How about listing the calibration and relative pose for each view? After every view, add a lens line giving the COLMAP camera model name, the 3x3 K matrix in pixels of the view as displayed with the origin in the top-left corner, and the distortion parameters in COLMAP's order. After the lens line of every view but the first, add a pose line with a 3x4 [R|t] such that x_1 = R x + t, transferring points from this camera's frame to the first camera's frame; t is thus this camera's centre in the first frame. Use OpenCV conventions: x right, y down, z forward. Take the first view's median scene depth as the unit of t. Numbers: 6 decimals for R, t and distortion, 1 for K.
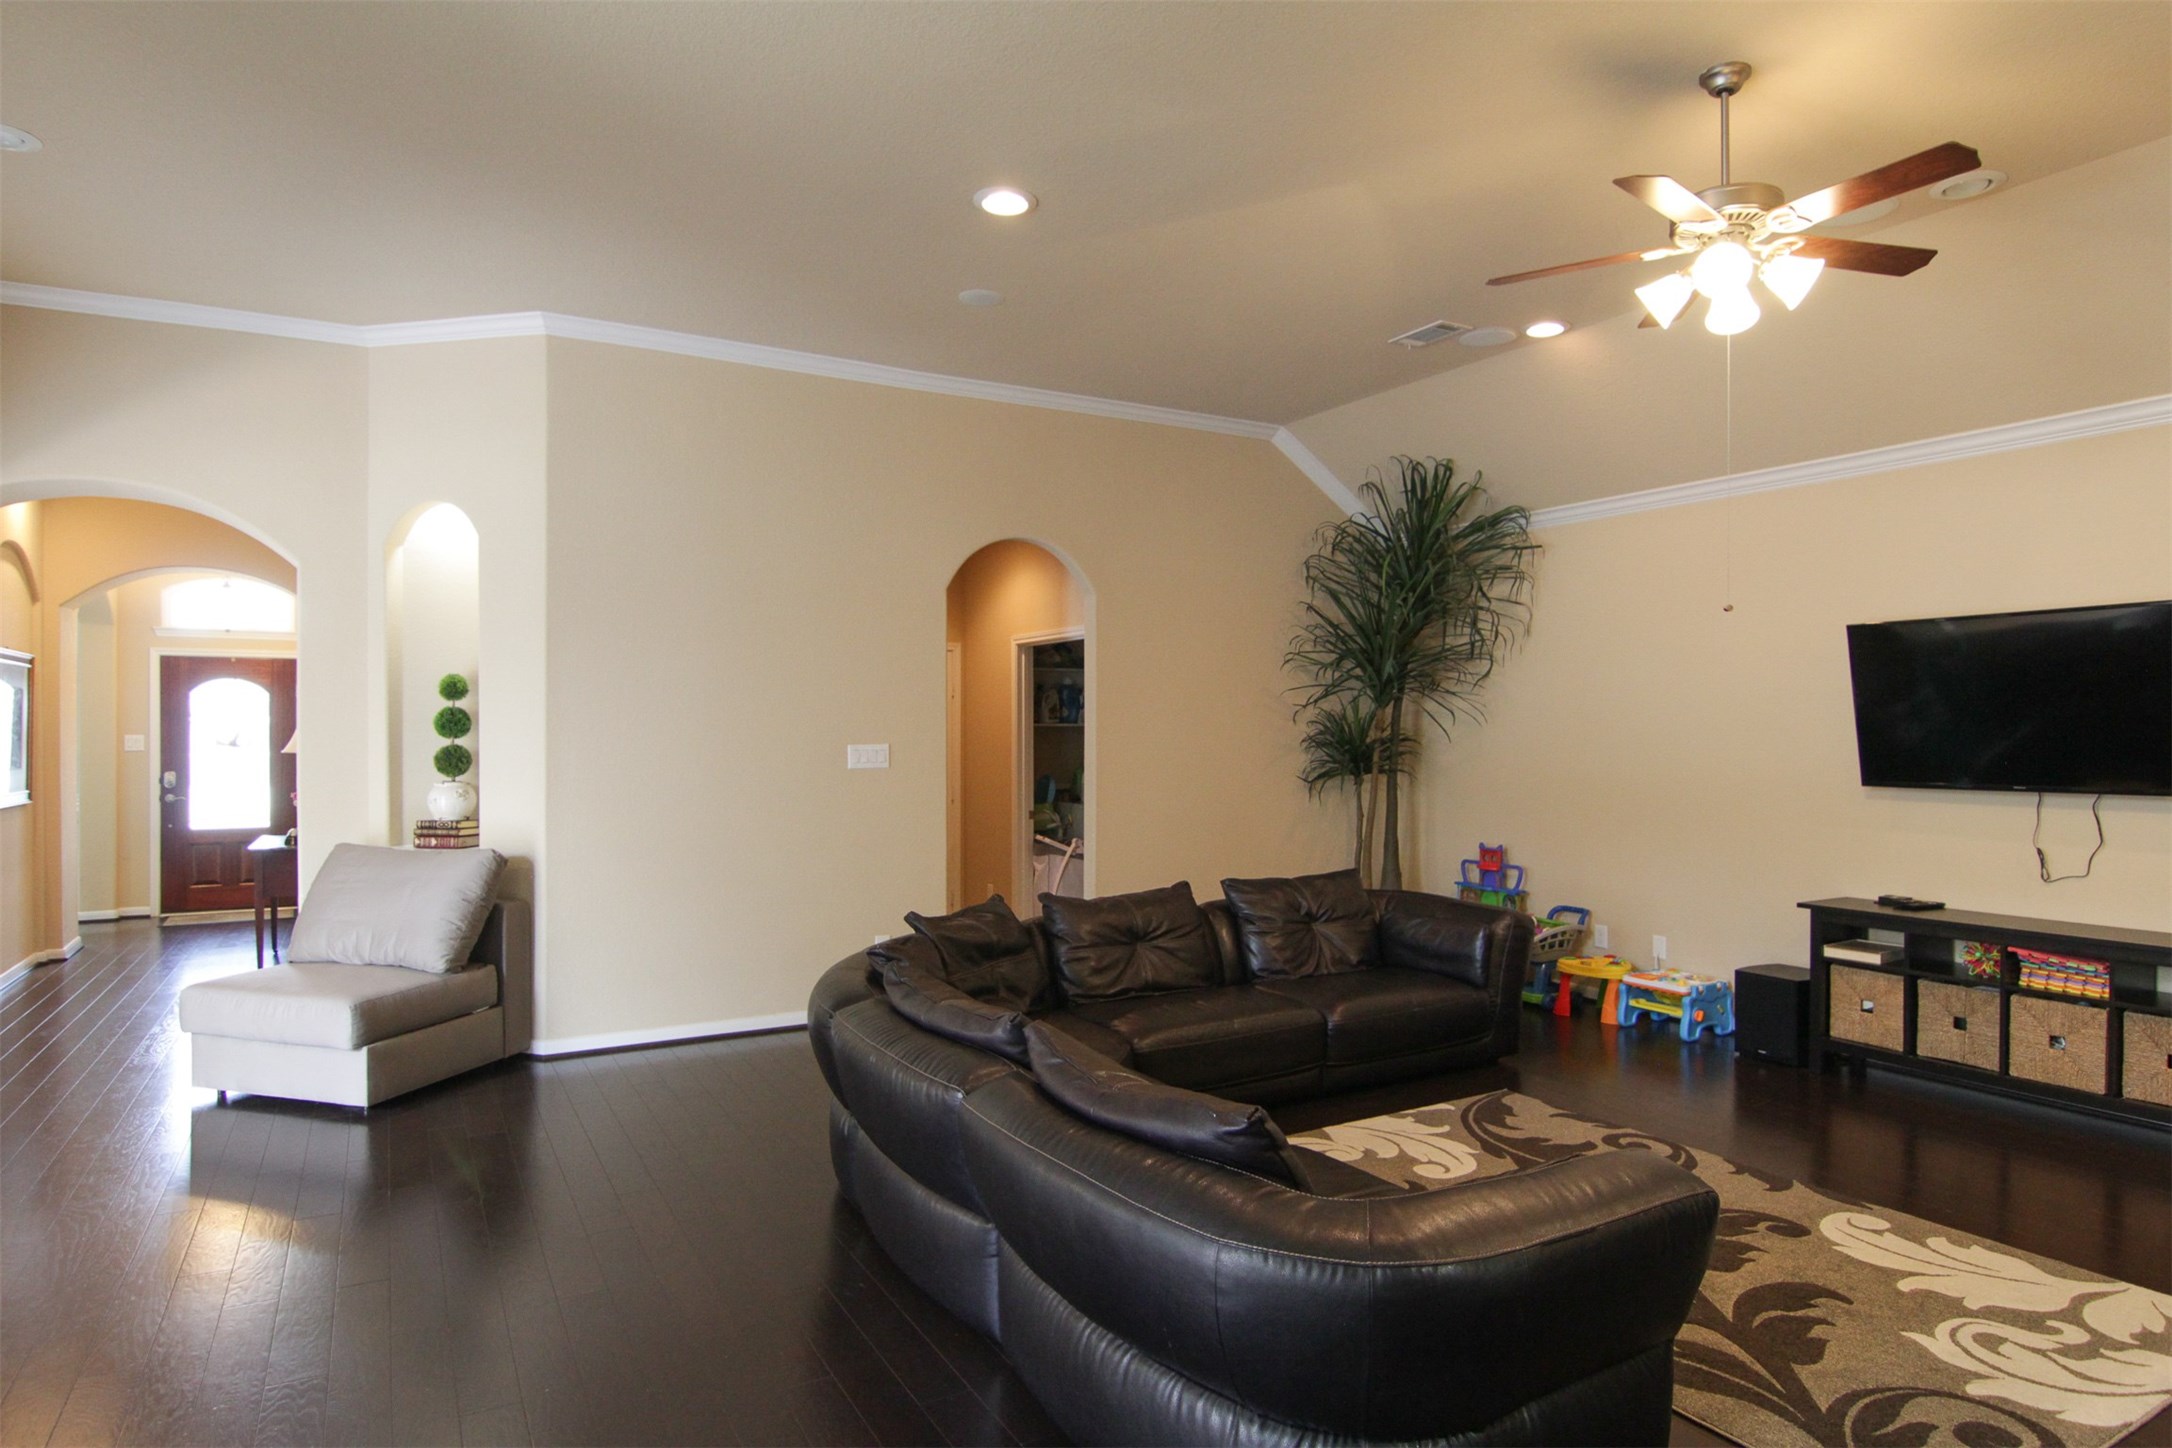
lens RADIAL K [[1218.5, 0, 1082.2], [0, 1218.5, 736.6], [0, 0, 1]] dist [-0.007780, -0.009118]
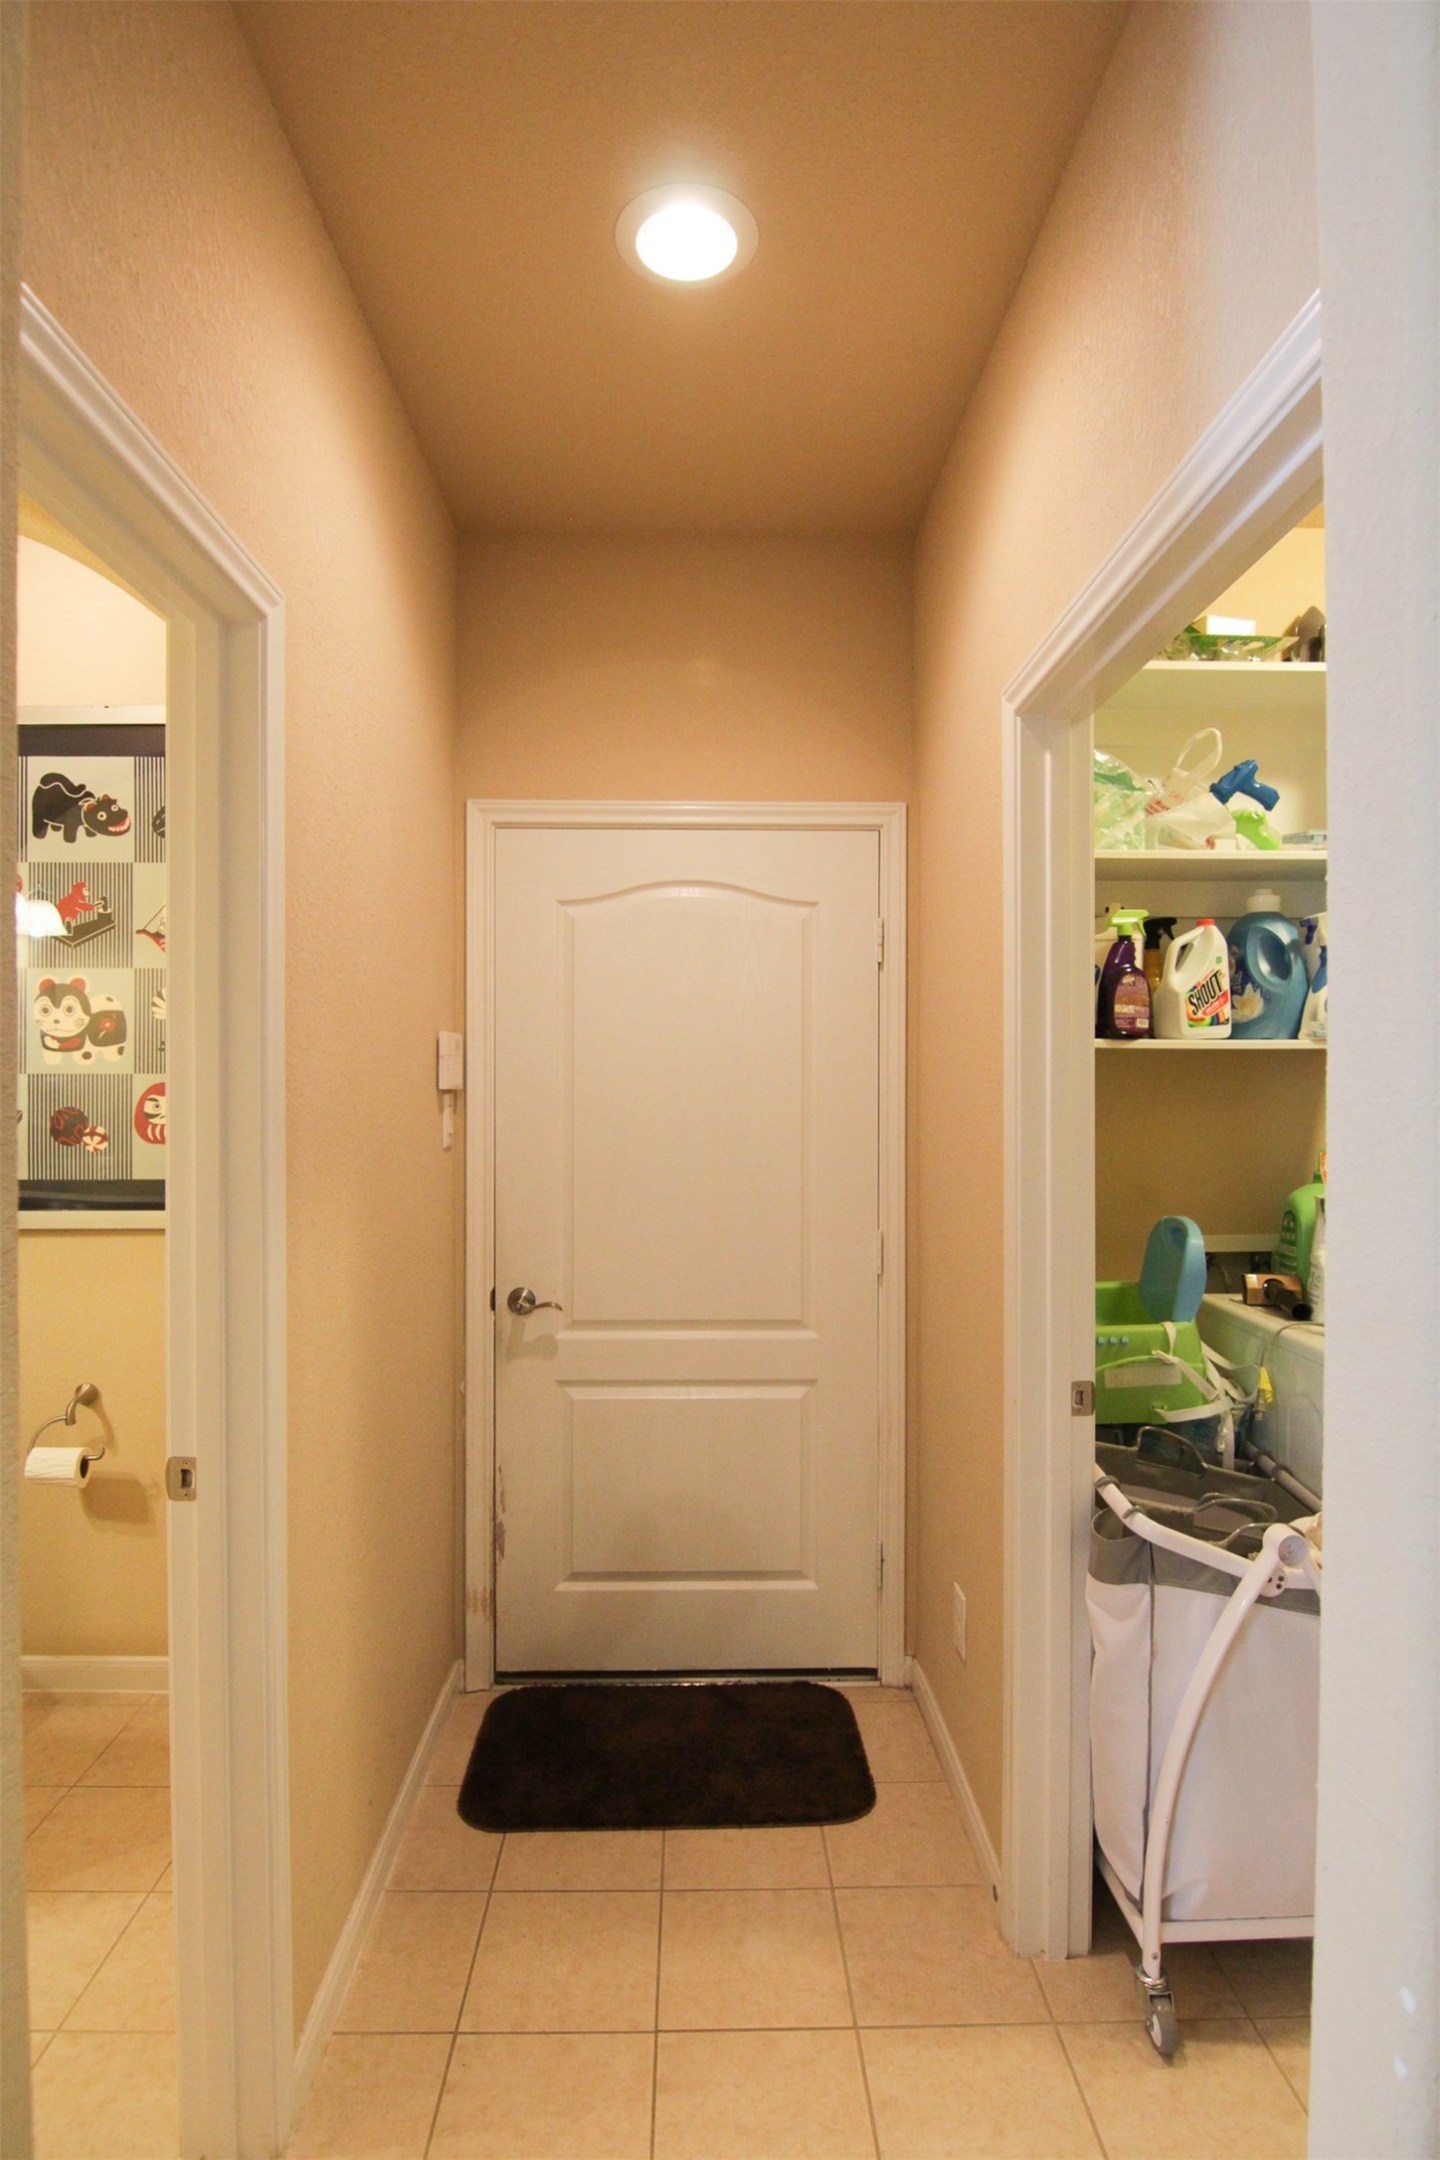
lens RADIAL K [[1130.9, 0, 698.1], [0, 1130.9, 1078.8], [0, 0, 1]] dist [-0.008769, -0.009828]
pose [[0.880386, -0.002525, -0.474250, -0.001851], [0.000512, 0.999990, -0.004374, 0.001388], [0.474257, 0.003608, 0.880379, 0.759925]]
